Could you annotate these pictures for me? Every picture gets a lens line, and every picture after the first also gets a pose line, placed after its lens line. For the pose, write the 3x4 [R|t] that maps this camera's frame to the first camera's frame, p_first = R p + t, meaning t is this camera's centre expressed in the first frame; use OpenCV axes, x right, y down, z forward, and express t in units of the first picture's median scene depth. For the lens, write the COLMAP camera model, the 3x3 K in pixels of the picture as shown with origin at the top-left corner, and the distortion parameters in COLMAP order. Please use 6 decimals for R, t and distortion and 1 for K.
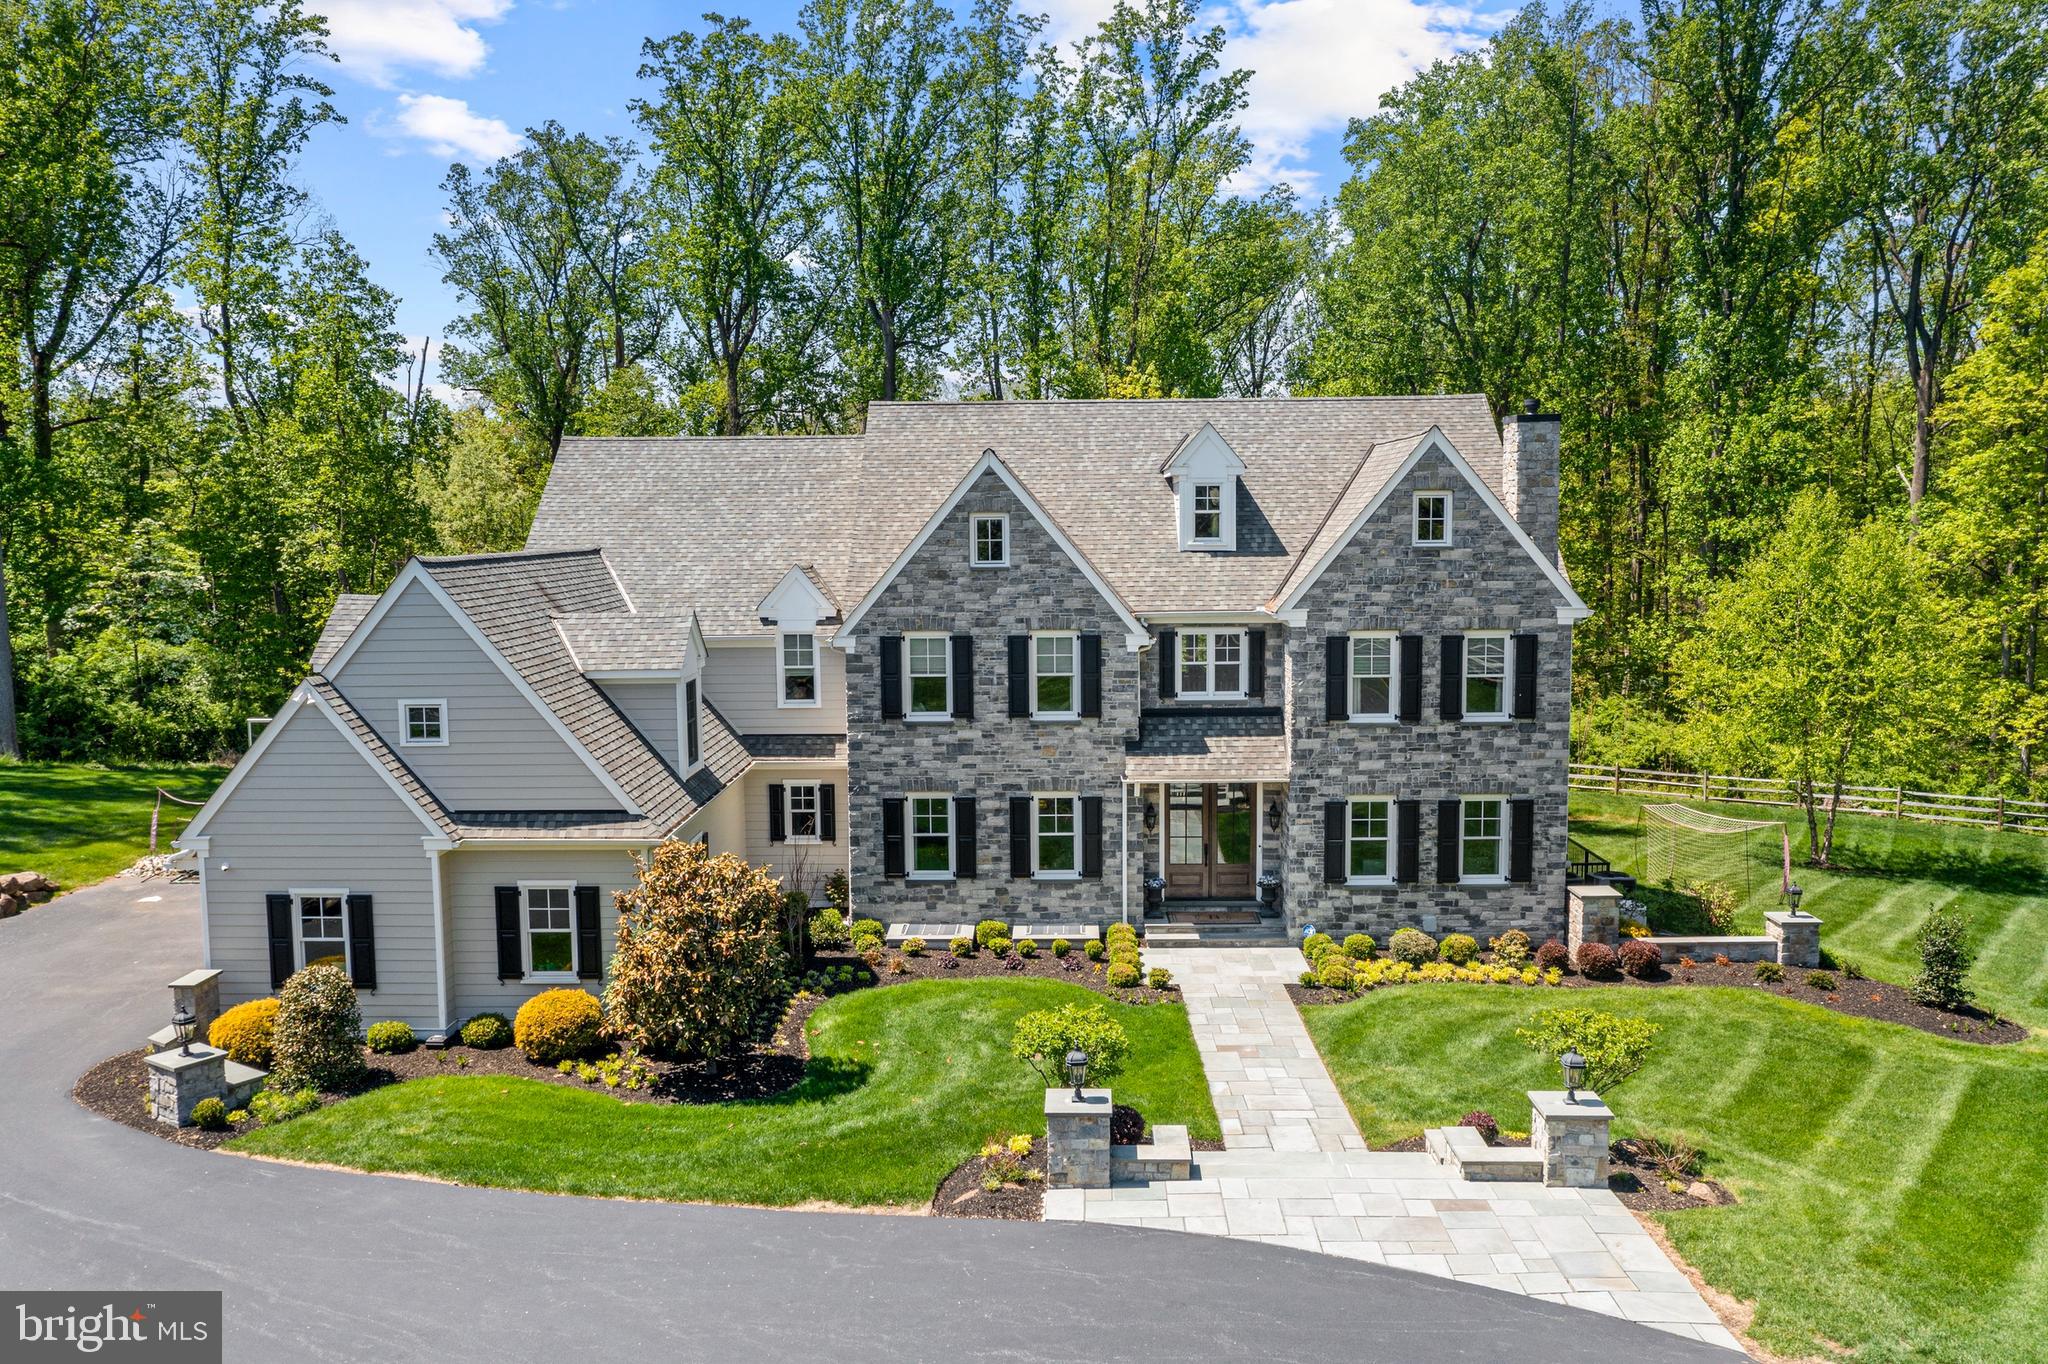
lens RADIAL K [[1641.6, 0, 986.0], [0, 1641.6, 683.5], [0, 0, 1]] dist [-0.015477, 0.004113]
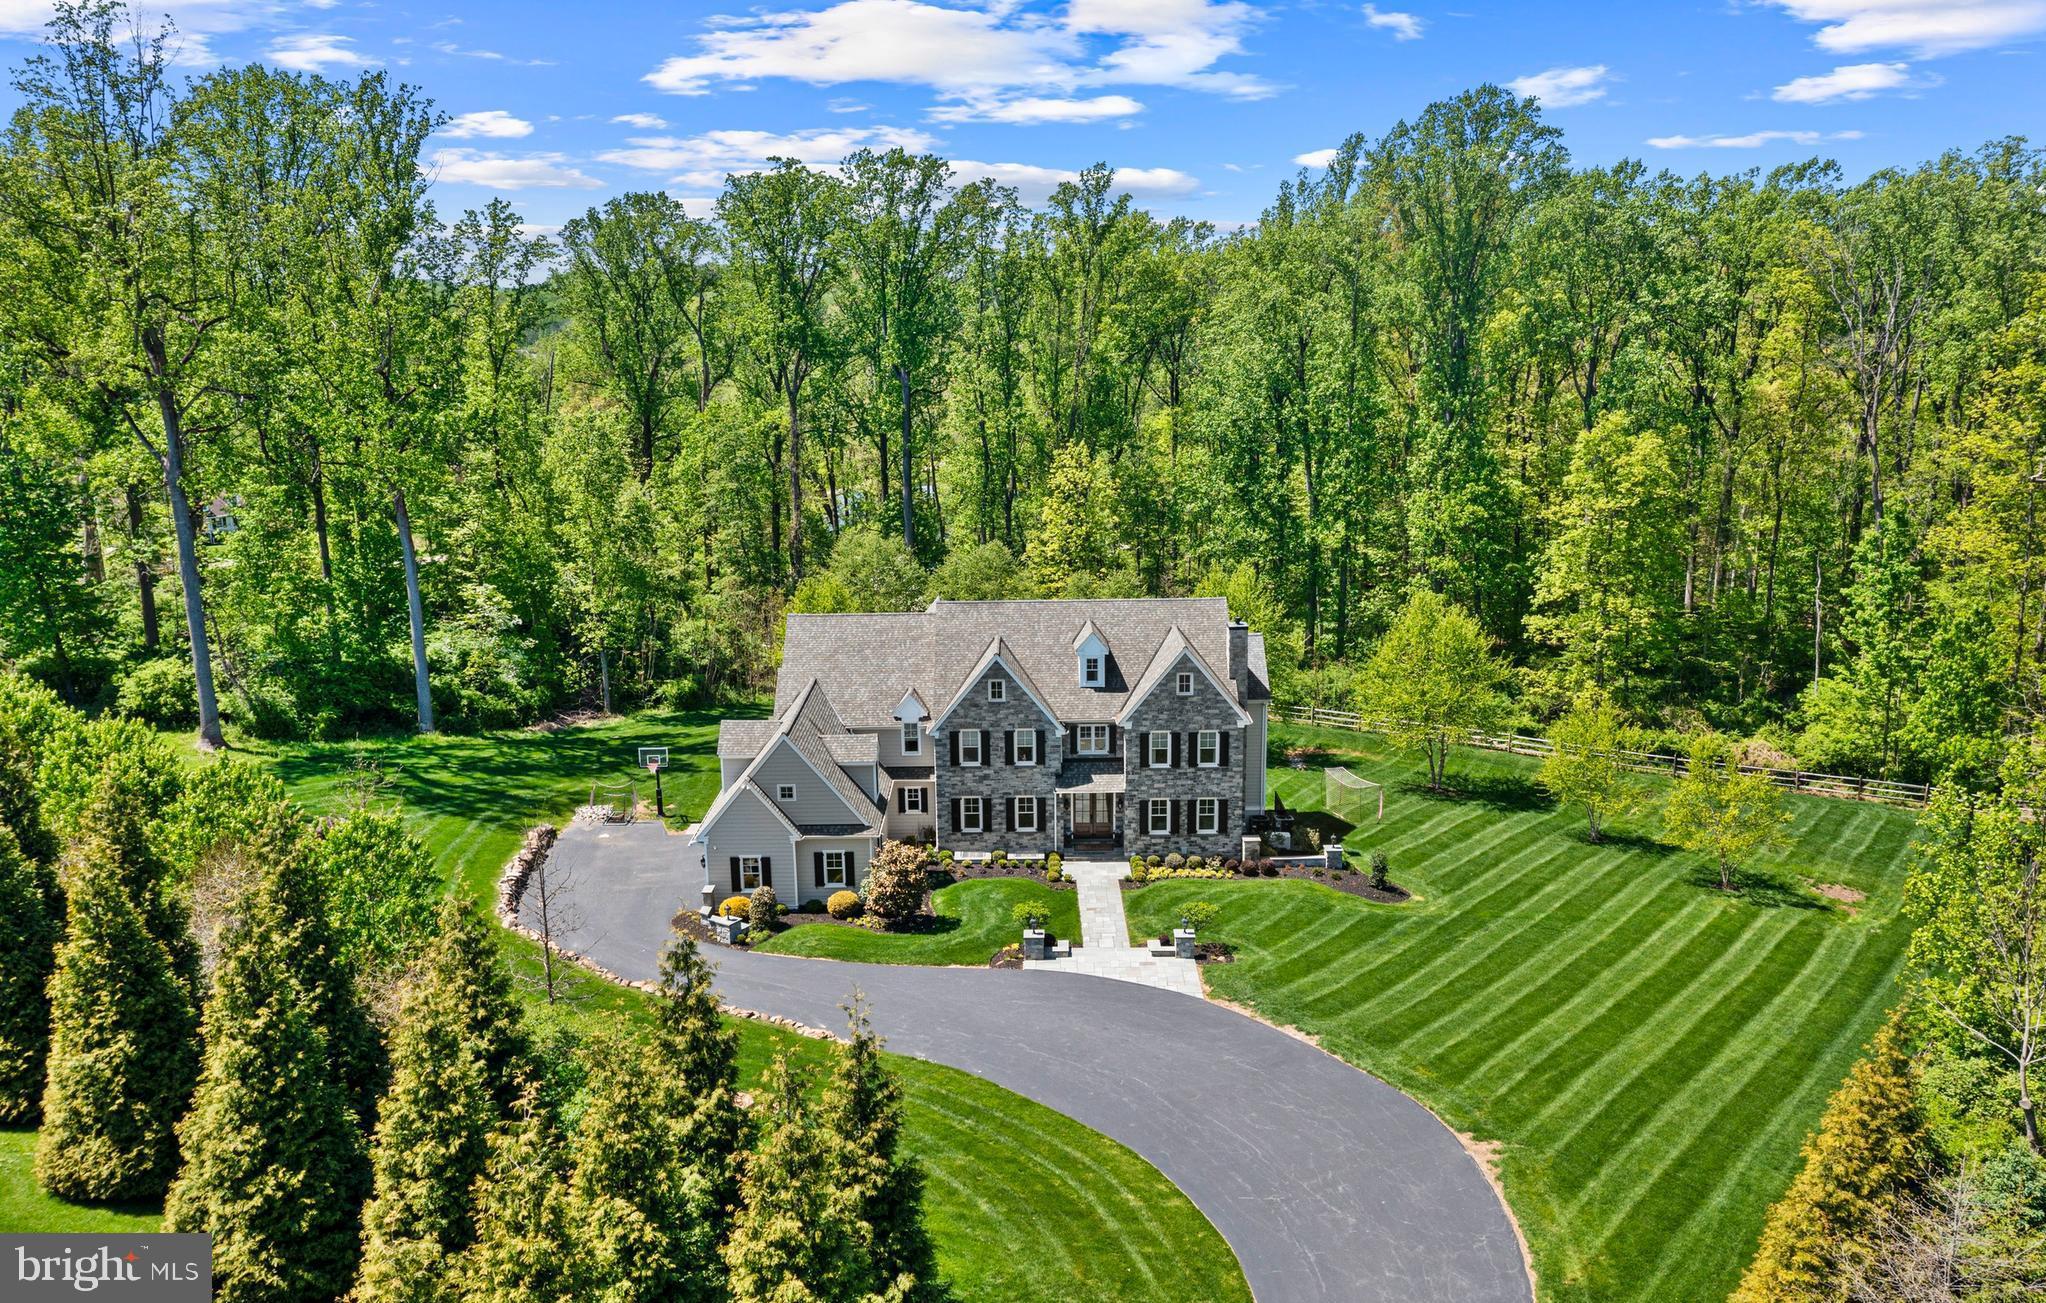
lens RADIAL K [[1641.8, 0, 968.0], [0, 1641.8, 683.5], [0, 0, 1]] dist [-0.013149, -0.002471]
pose [[0.999901, -0.010132, 0.009780, -0.061240], [0.008796, 0.991724, 0.128085, -0.394810], [-0.010996, -0.127987, 0.991715, -1.301397]]
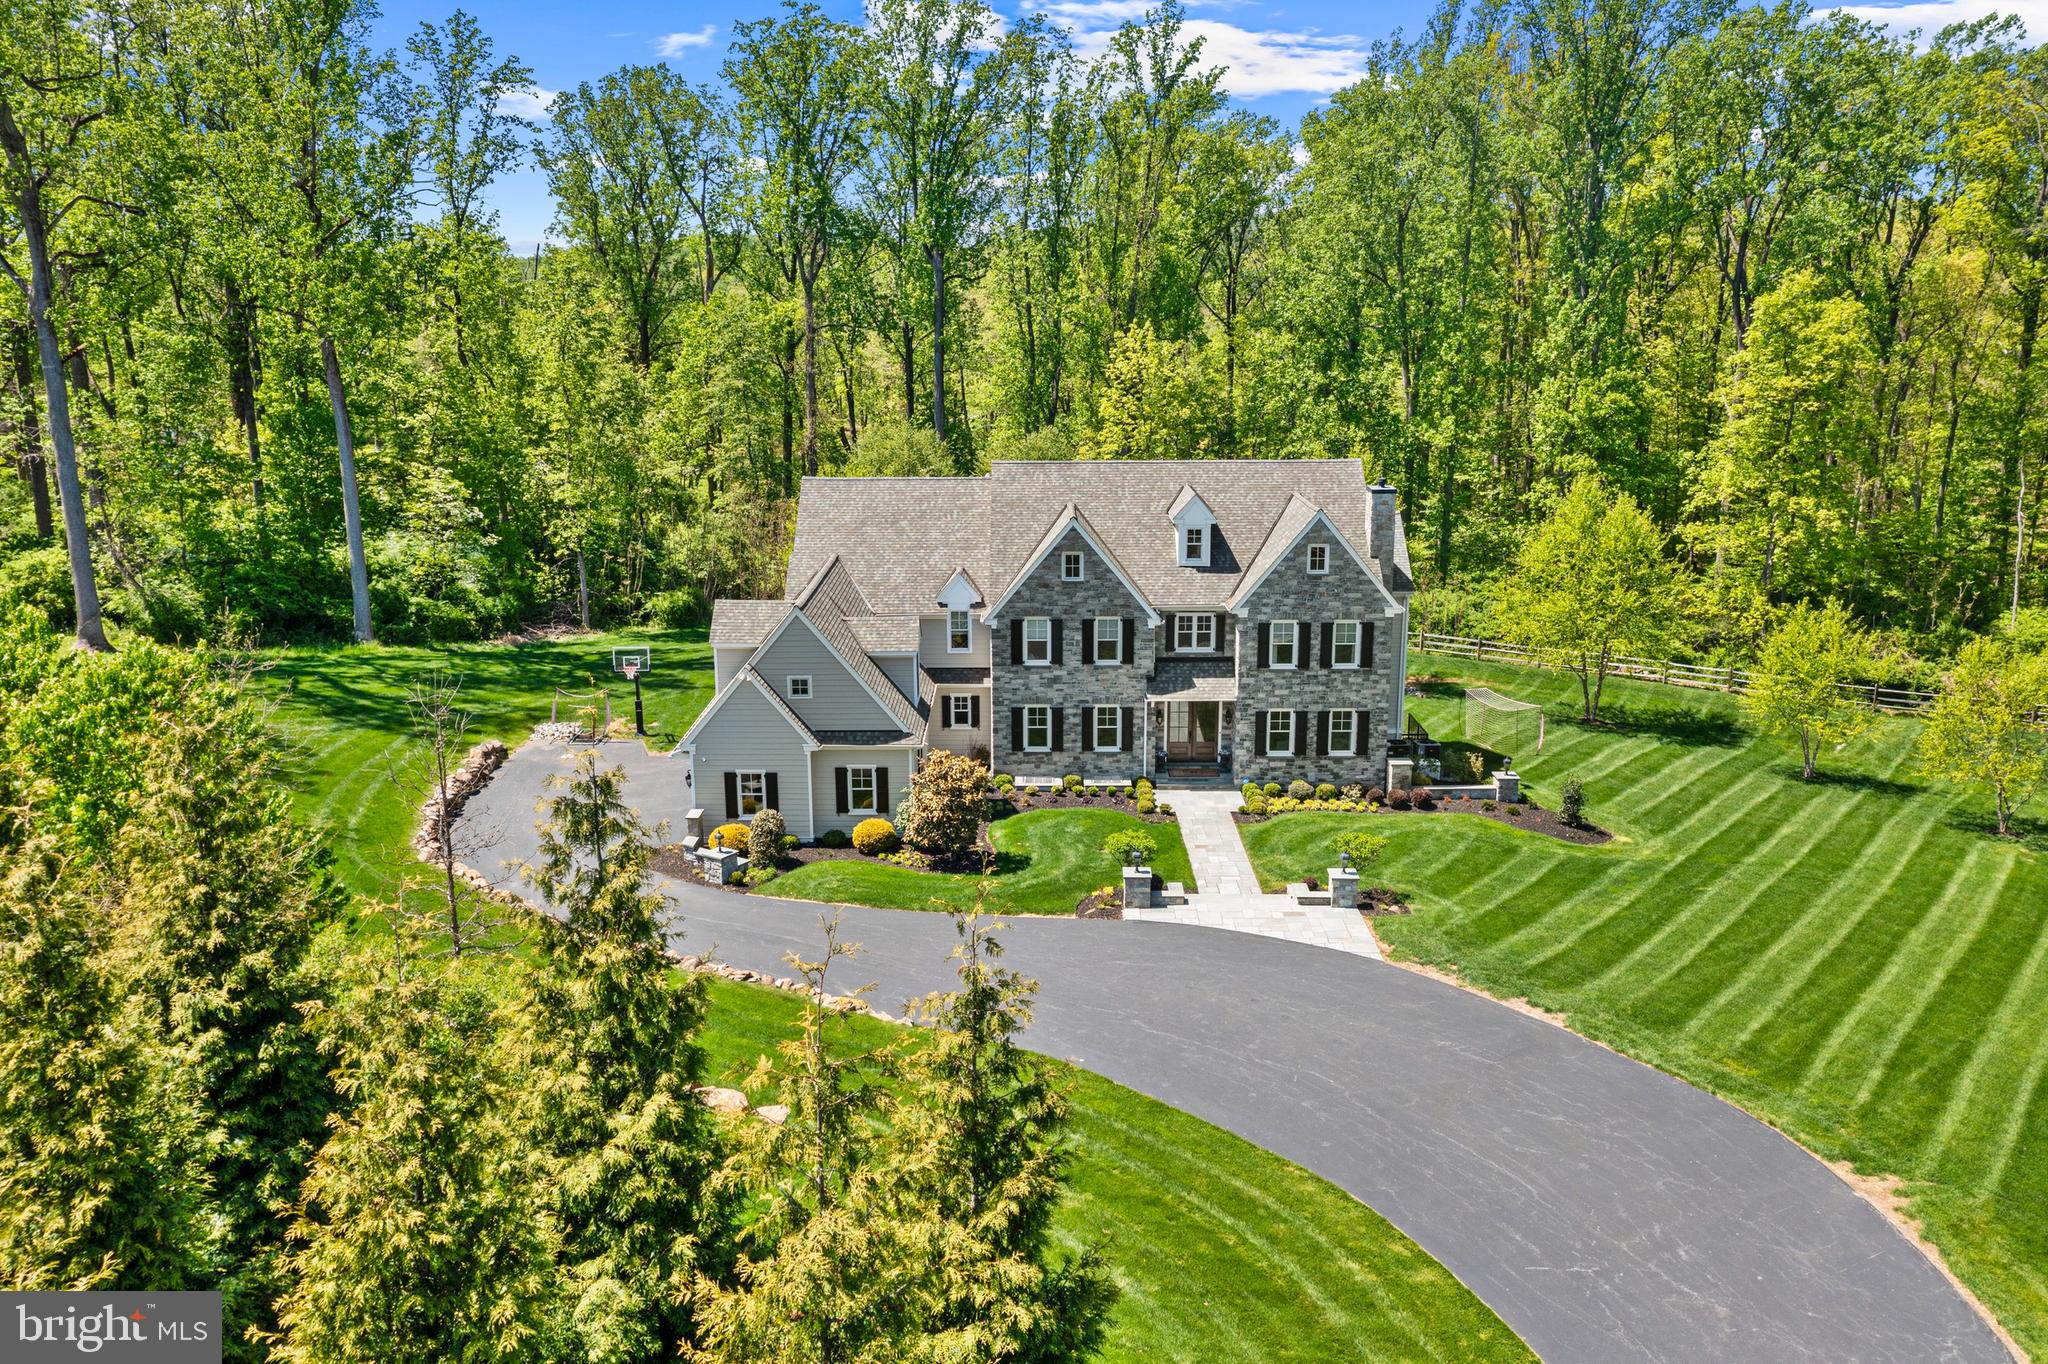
lens RADIAL K [[1641.6, 0, 973.3], [0, 1641.6, 674.4], [0, 0, 1]] dist [-0.015477, 0.004113]
pose [[0.999971, 0.000281, 0.007579, -0.120072], [-0.001268, 0.991440, 0.130557, -0.204494], [-0.007477, -0.130563, 0.991412, -0.792508]]
